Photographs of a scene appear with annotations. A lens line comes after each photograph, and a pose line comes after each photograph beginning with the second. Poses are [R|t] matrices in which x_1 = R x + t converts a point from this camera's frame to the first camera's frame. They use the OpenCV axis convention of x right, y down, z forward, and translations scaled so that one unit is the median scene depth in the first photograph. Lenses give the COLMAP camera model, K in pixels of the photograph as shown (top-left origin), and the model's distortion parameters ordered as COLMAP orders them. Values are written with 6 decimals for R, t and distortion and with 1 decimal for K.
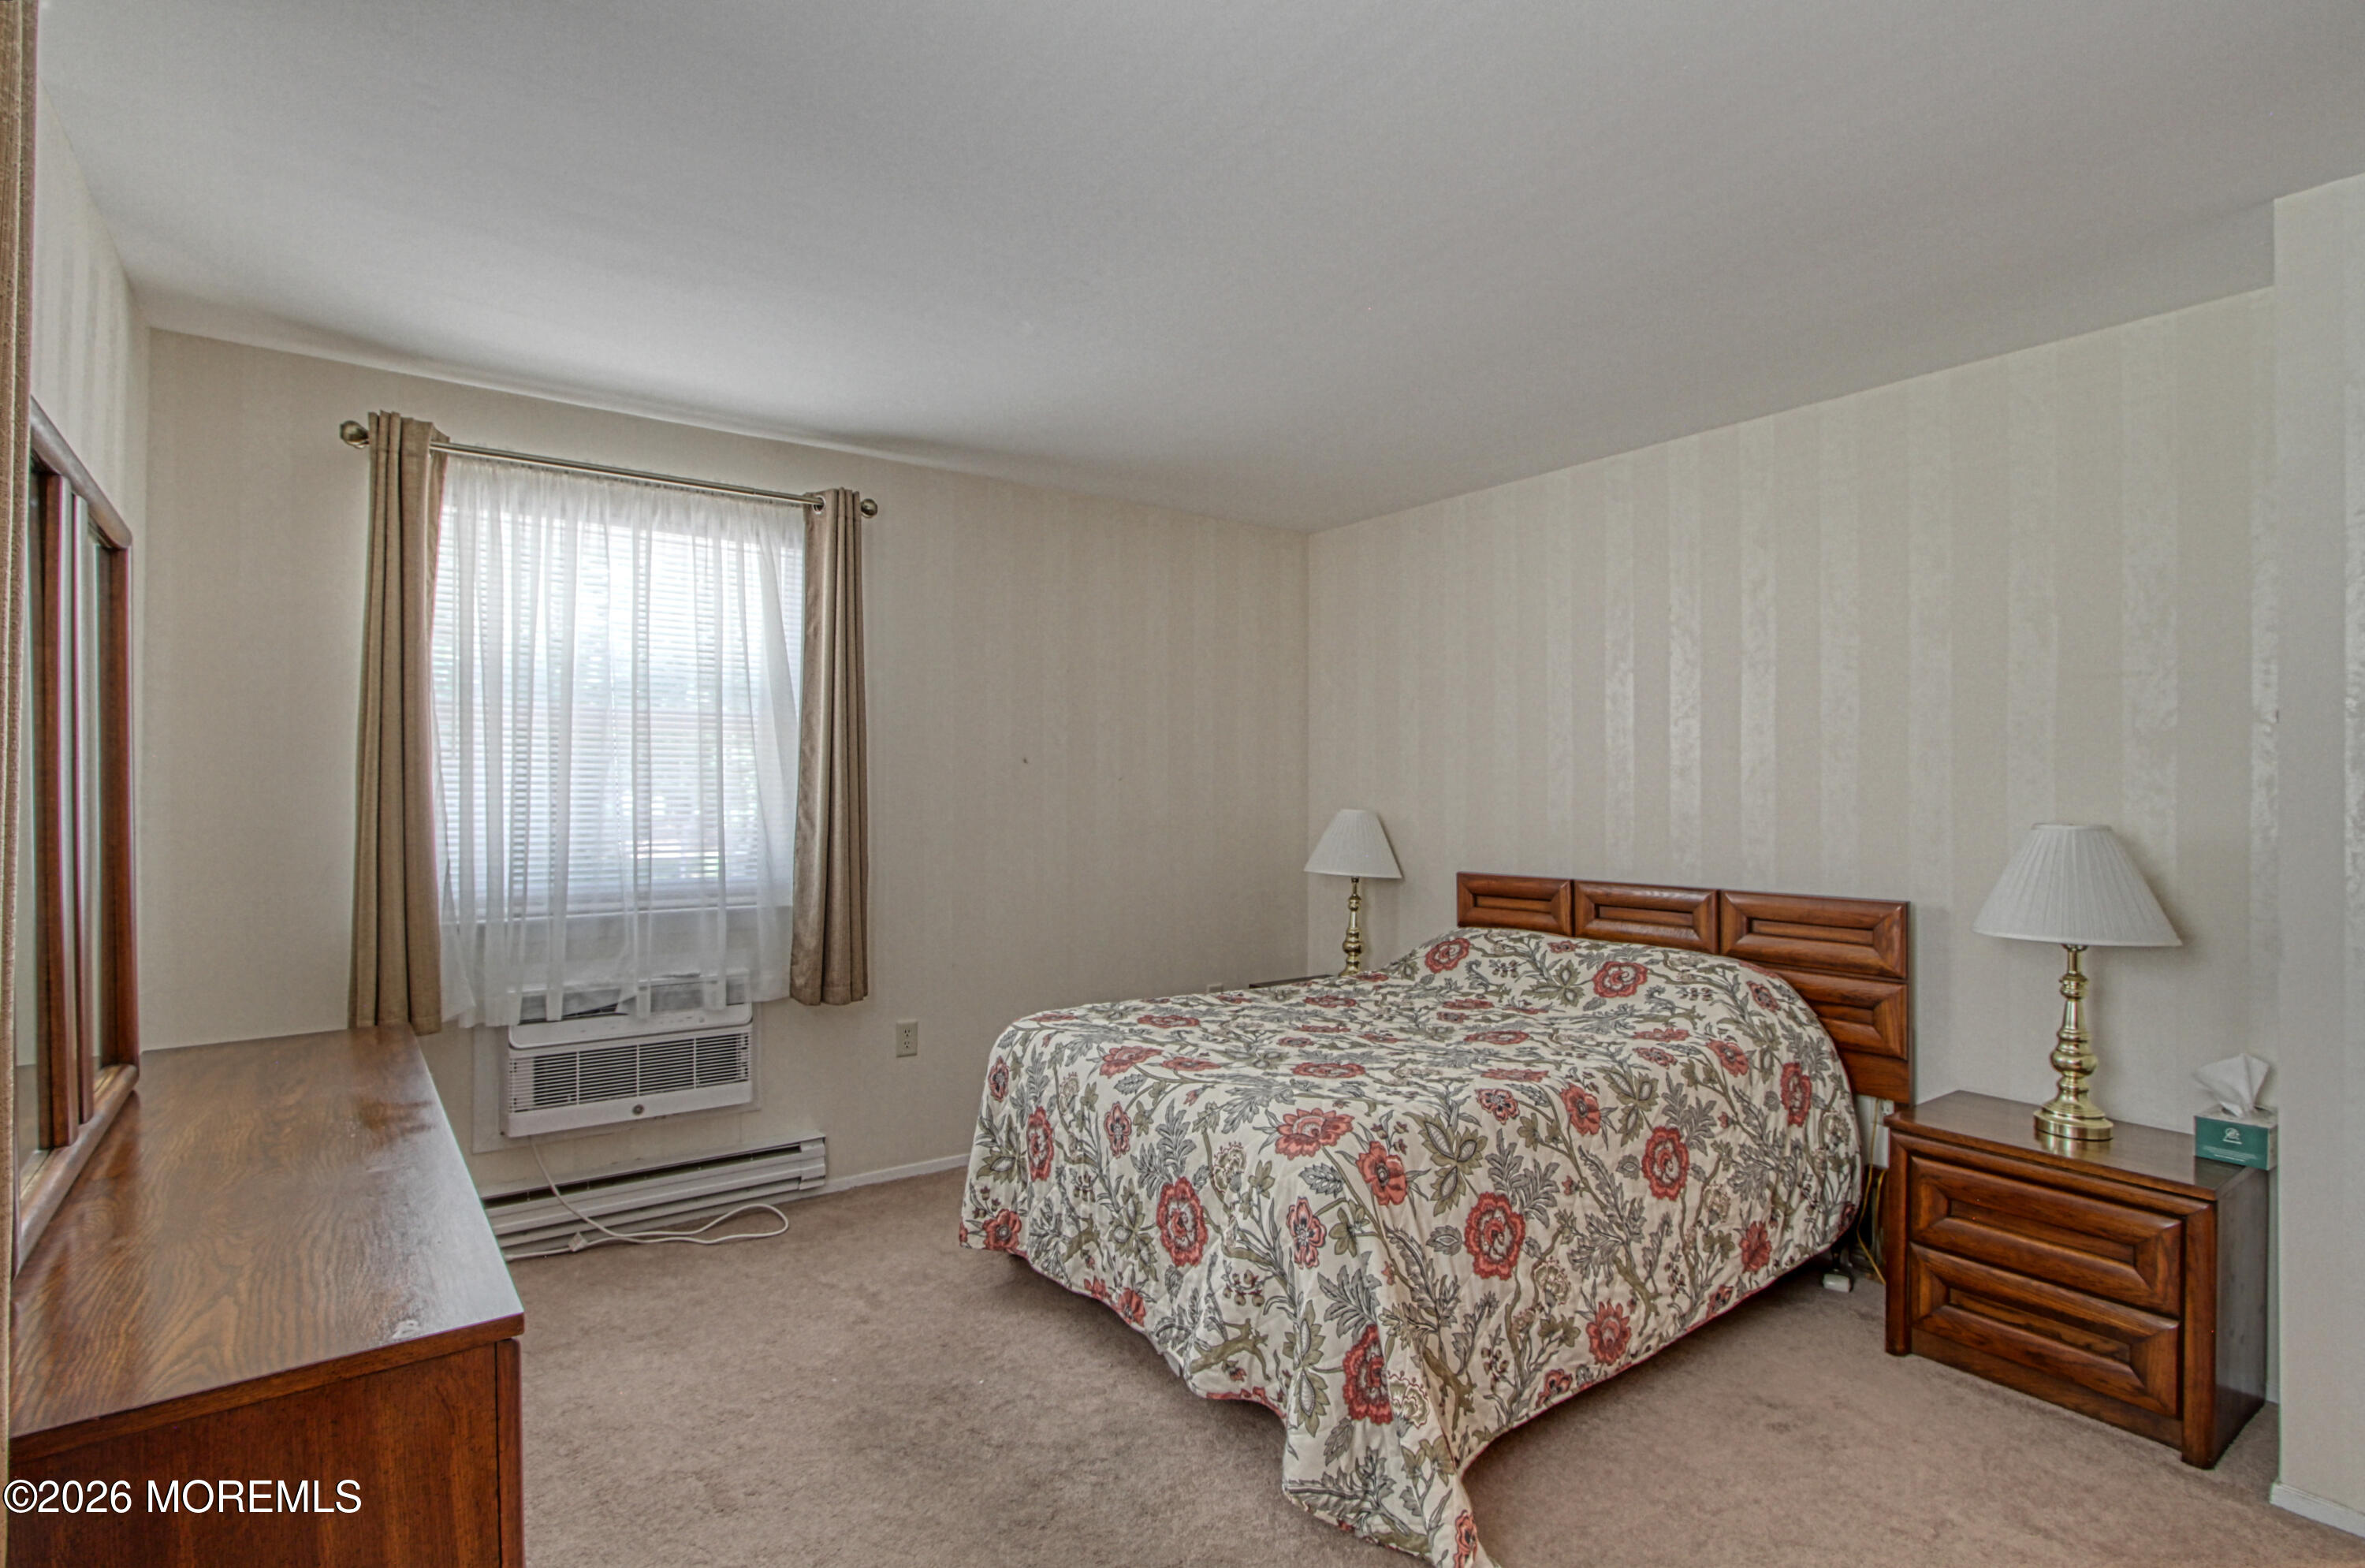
lens RADIAL K [[1129.3, 0, 1182.5], [0, 1129.3, 784.0], [0, 0, 1]] dist [-0.037962, -0.000097]
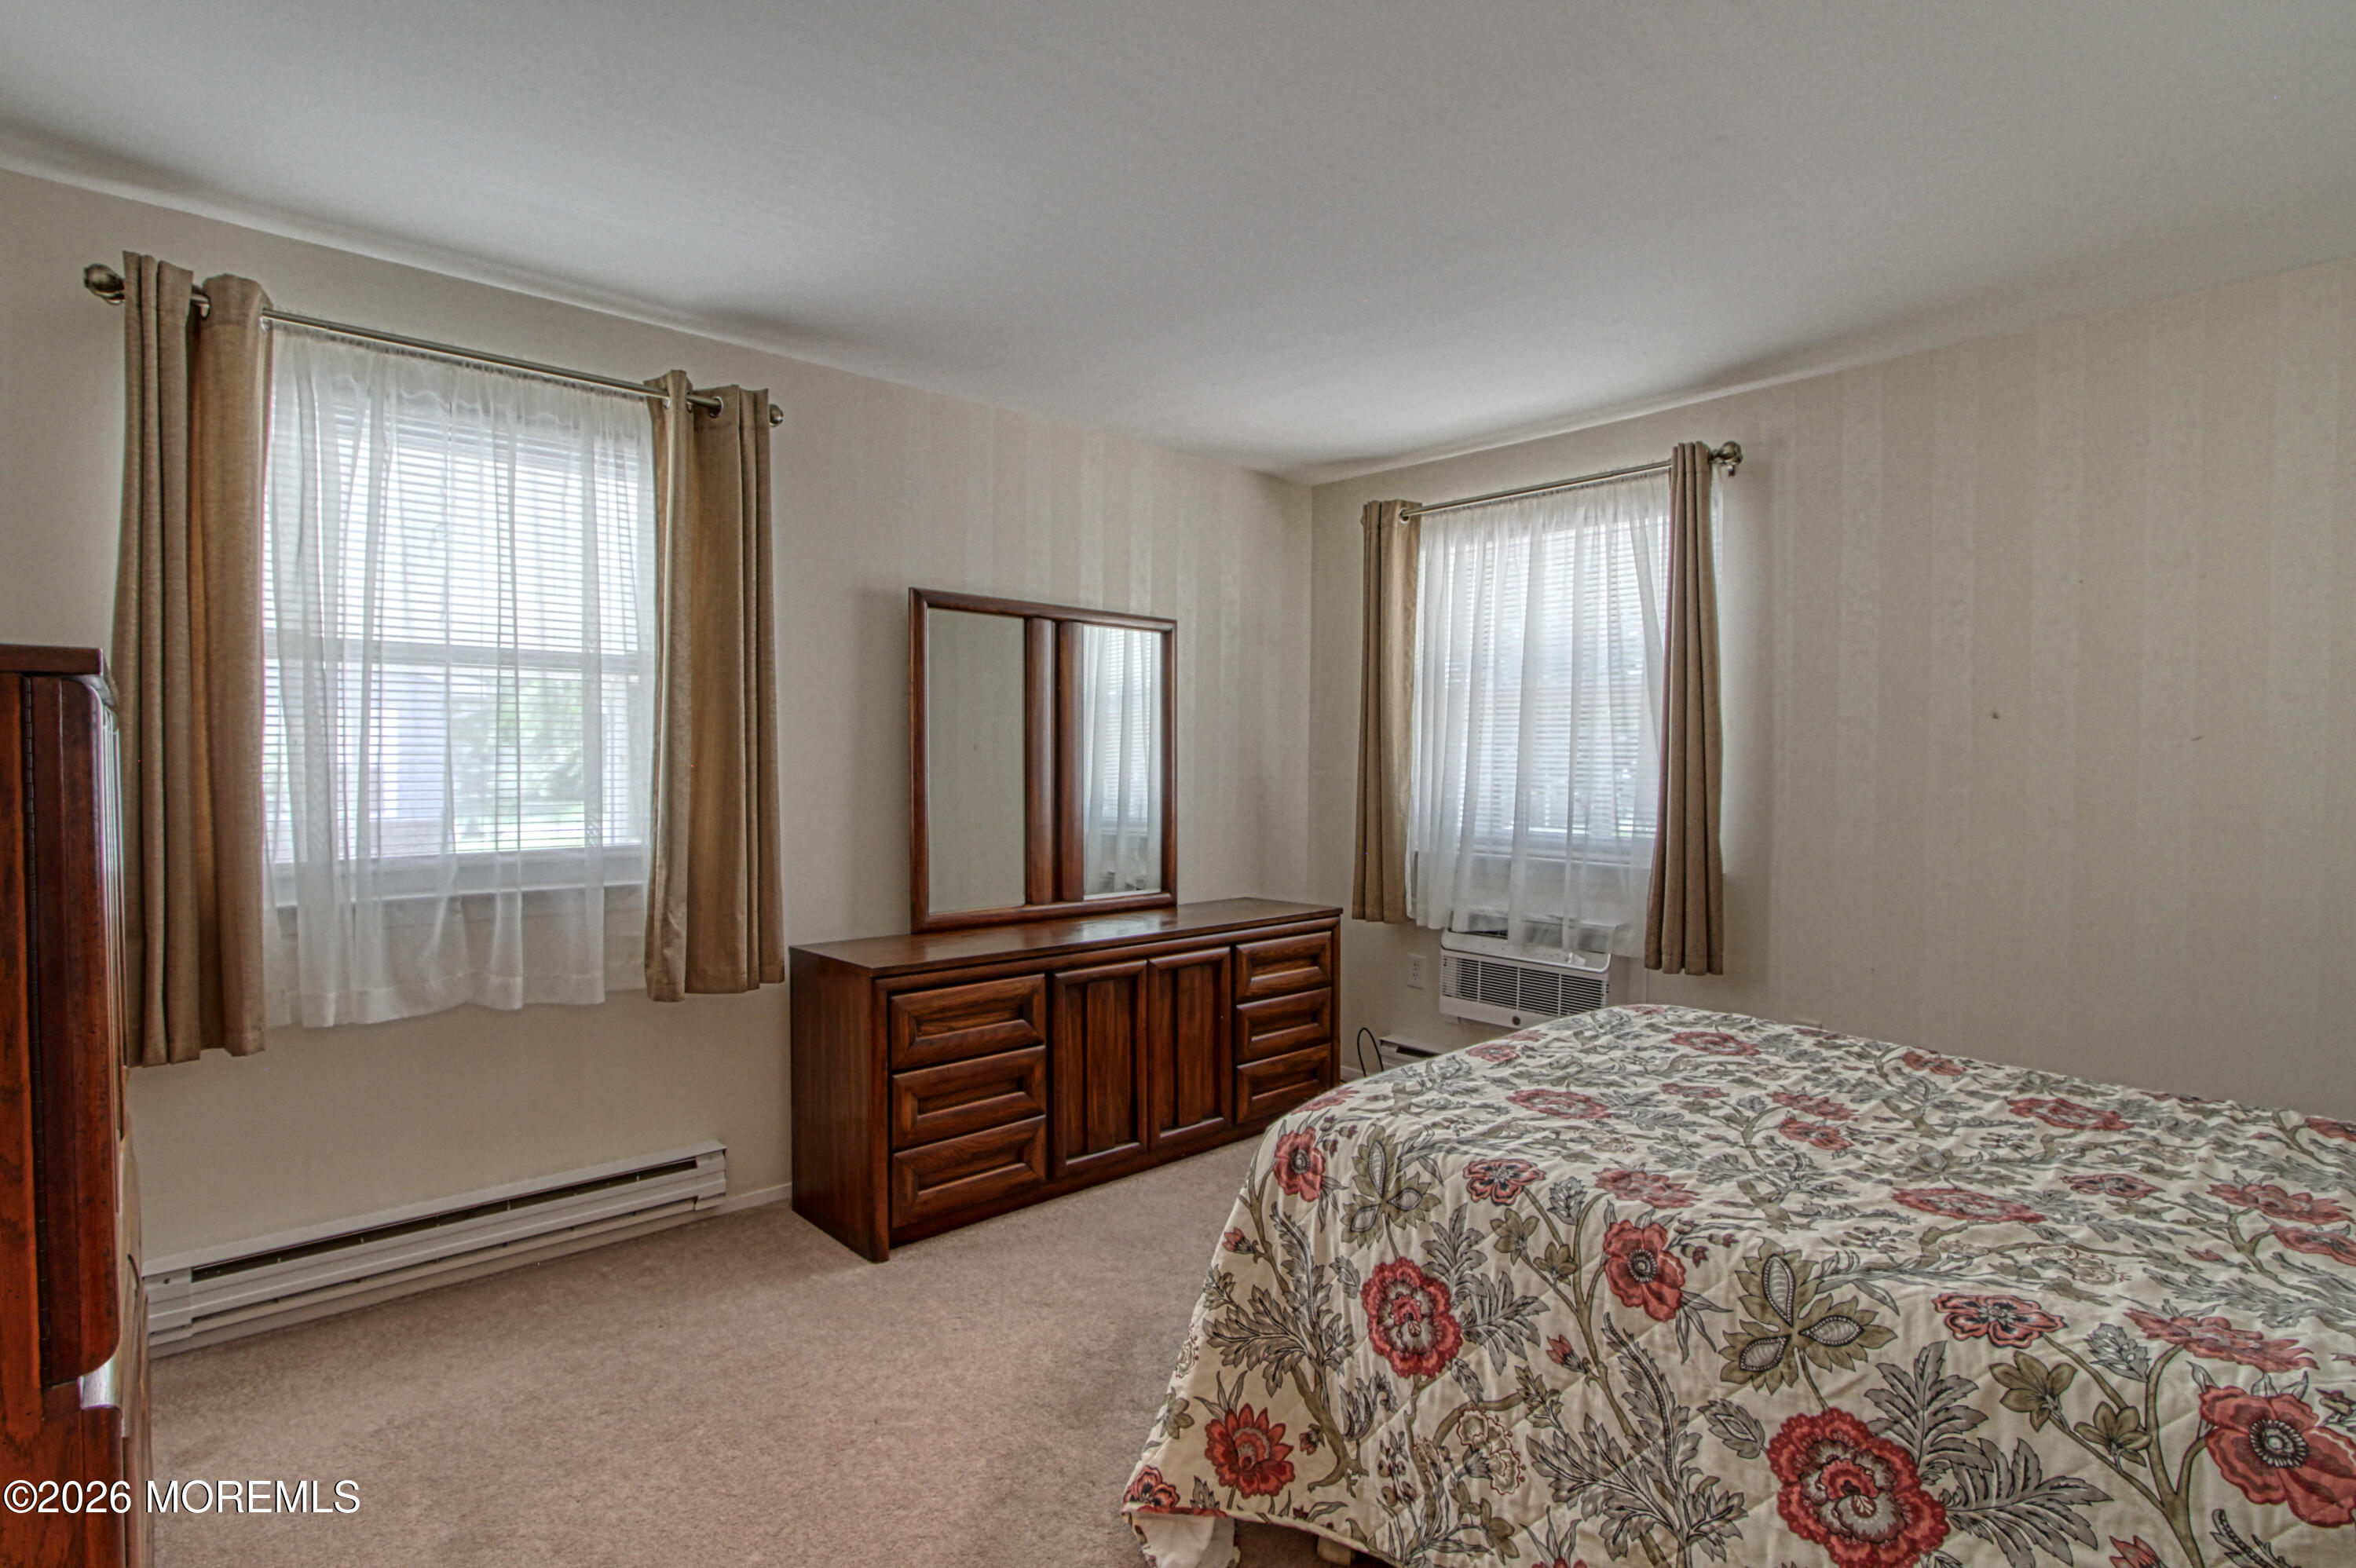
lens RADIAL K [[1147.4, 0, 1178.0], [0, 1147.4, 784.0], [0, 0, 1]] dist [-0.021422, -0.000266]
pose [[0.109284, 0.021052, -0.993788, 0.922507], [0.001831, 0.999770, 0.021380, 0.011870], [0.994009, -0.004156, 0.109221, 0.666433]]
